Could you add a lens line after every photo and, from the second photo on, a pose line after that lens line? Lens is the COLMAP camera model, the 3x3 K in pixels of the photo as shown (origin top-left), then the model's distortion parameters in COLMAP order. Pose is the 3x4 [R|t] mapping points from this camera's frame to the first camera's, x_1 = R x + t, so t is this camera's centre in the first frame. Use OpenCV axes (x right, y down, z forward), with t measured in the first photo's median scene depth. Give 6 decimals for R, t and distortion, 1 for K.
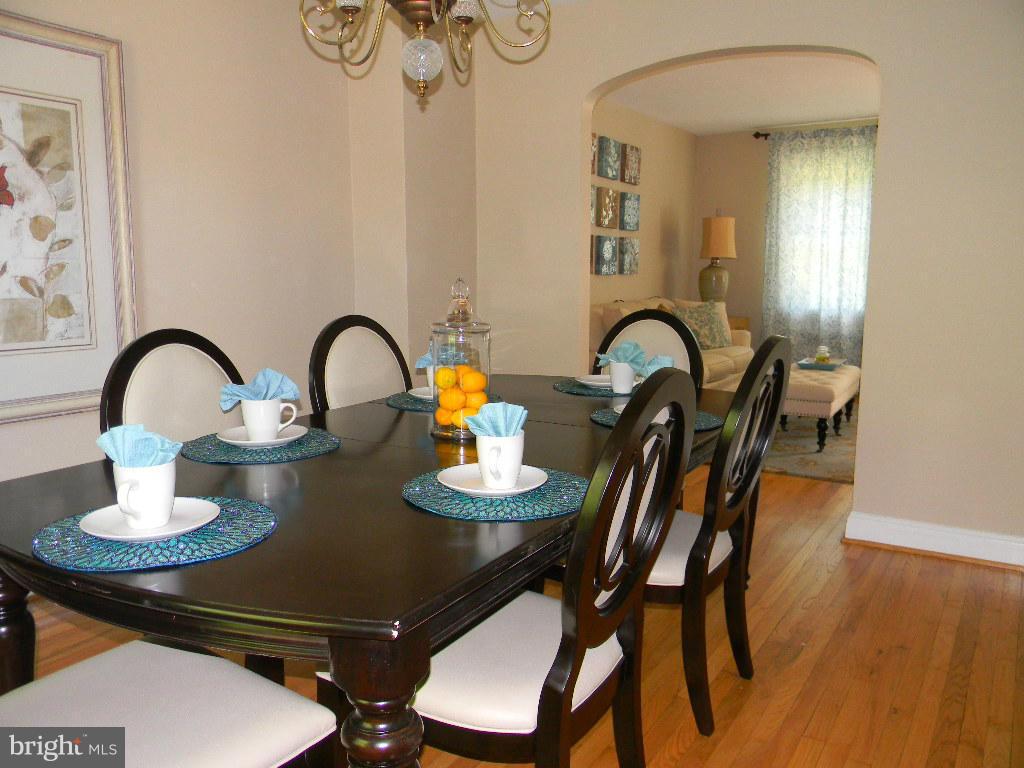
lens RADIAL K [[821.0, 0, 512.1], [0, 821.0, 382.8], [0, 0, 1]] dist [-0.005892, -0.004182]
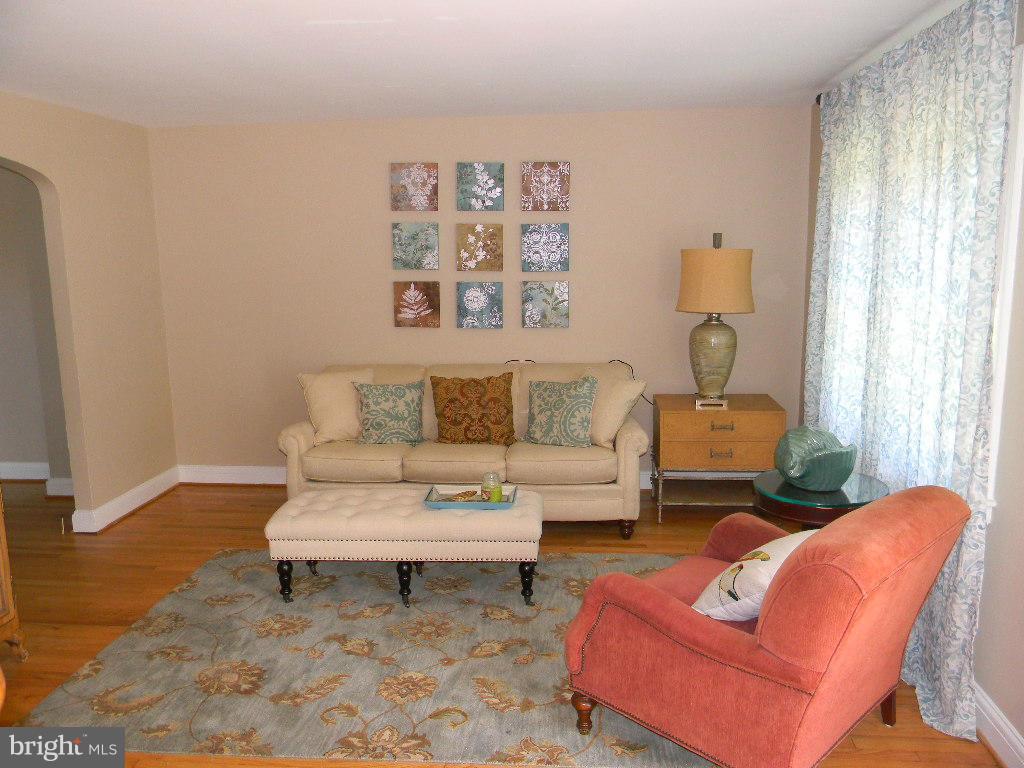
lens RADIAL K [[821.0, 0, 512.7], [0, 821.0, 384.9], [0, 0, 1]] dist [-0.005892, -0.004182]
pose [[0.397192, 0.152236, -0.905021, 0.891234], [-0.118687, 0.986385, 0.113834, -0.174336], [0.910028, 0.062200, 0.409853, 0.702003]]
